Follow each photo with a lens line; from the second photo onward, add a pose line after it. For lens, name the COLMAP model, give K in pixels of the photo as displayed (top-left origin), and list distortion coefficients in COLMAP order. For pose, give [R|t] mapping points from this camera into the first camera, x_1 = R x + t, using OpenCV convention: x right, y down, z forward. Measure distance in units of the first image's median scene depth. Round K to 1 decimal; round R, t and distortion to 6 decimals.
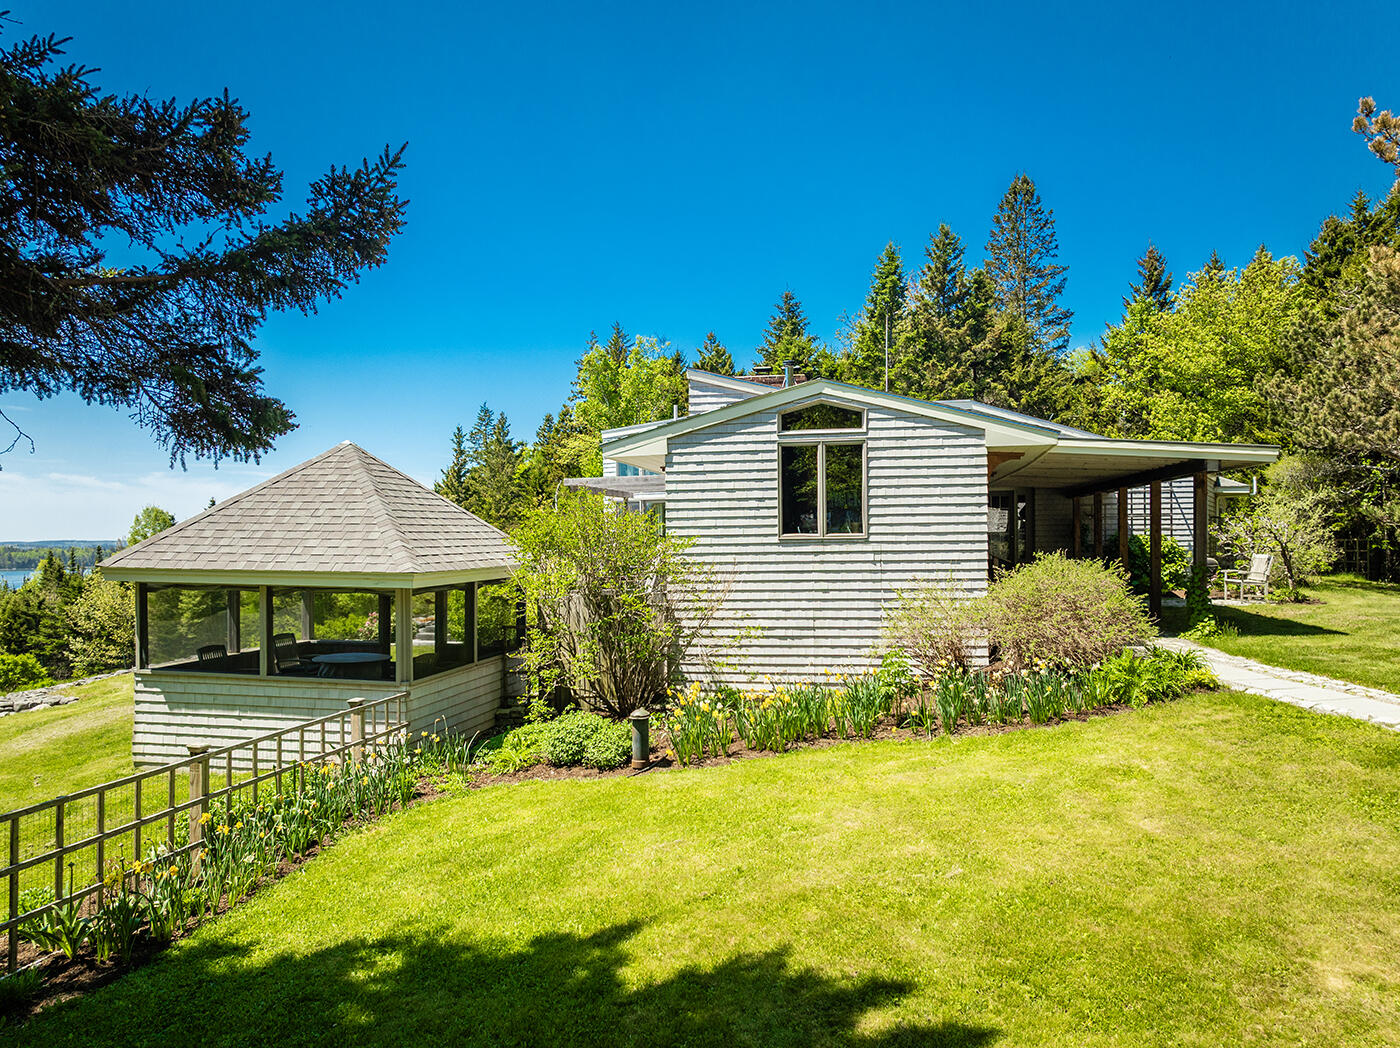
lens RADIAL K [[998.5, 0, 716.0], [0, 998.5, 564.1], [0, 0, 1]] dist [-0.031984, -0.004090]
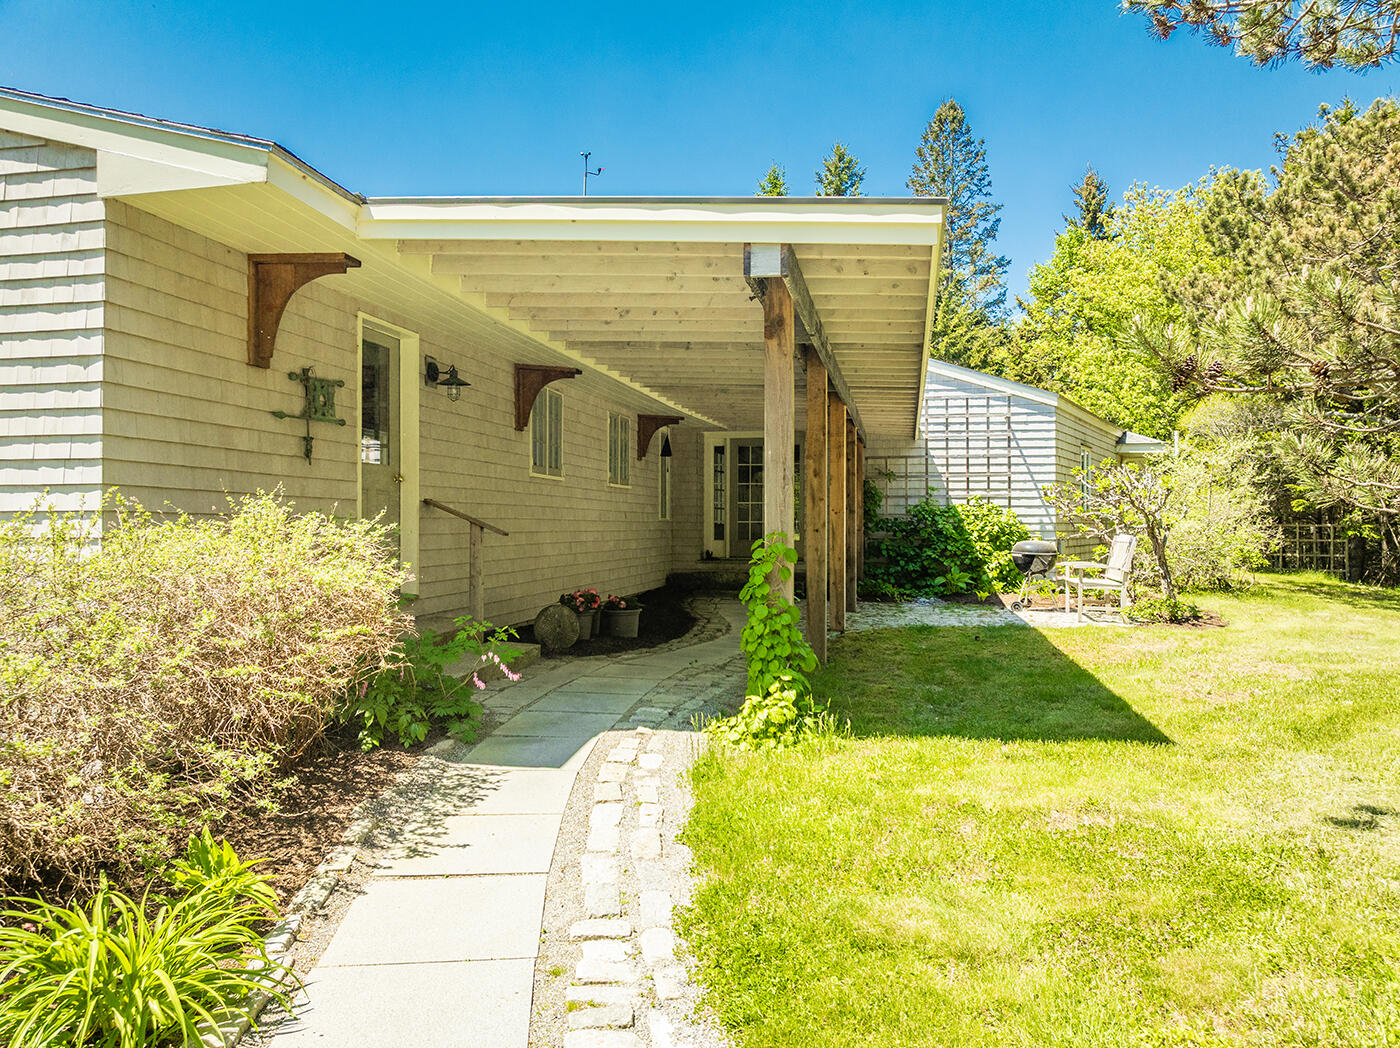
lens RADIAL K [[982.8, 0, 700.0], [0, 982.8, 524.0], [0, 0, 1]] dist [-0.031852, -0.003132]
pose [[0.999479, 0.015020, -0.028580, 0.277733], [-0.015869, 0.999433, -0.029710, 0.003706], [0.028118, 0.030148, 0.999150, 0.367243]]
